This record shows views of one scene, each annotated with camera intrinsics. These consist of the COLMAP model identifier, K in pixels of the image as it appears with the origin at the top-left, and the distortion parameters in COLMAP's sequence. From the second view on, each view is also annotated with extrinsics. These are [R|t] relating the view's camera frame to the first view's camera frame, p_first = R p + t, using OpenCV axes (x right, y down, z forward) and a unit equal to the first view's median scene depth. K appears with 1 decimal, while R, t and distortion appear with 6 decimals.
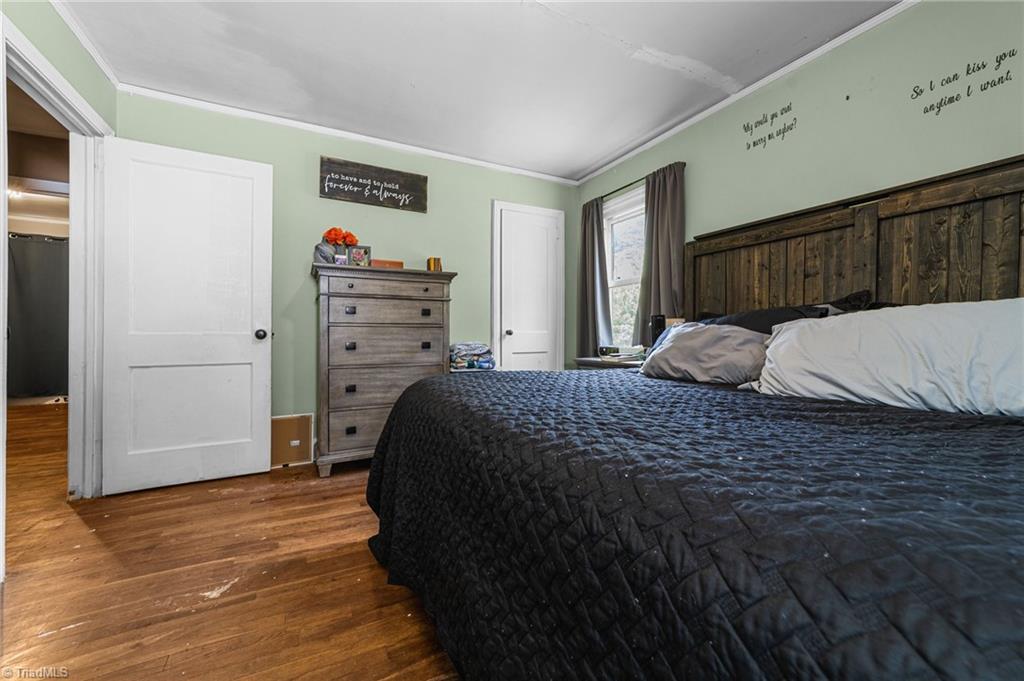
lens RADIAL K [[400.5, 0, 509.0], [0, 400.5, 332.9], [0, 0, 1]] dist [-0.000216, 0.000399]
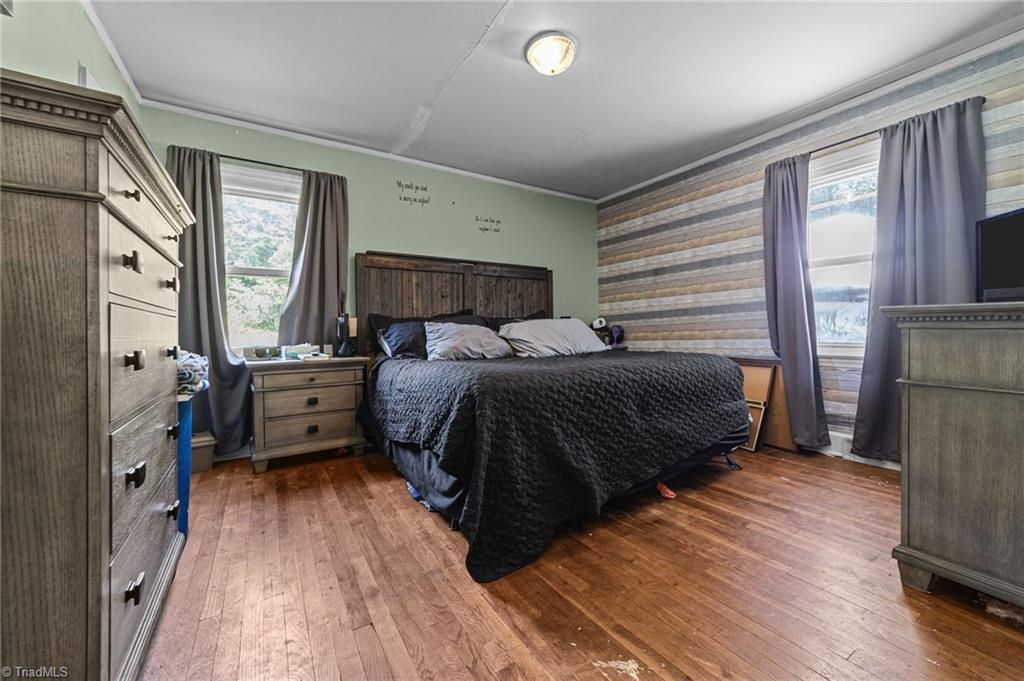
lens RADIAL K [[400.5, 0, 509.0], [0, 400.5, 332.9], [0, 0, 1]] dist [-0.000216, 0.000399]
pose [[-0.080416, -0.003612, 0.996755, -1.000025], [0.003758, 0.999985, 0.003926, 0.006365], [-0.996754, 0.004061, -0.080401, 0.873341]]
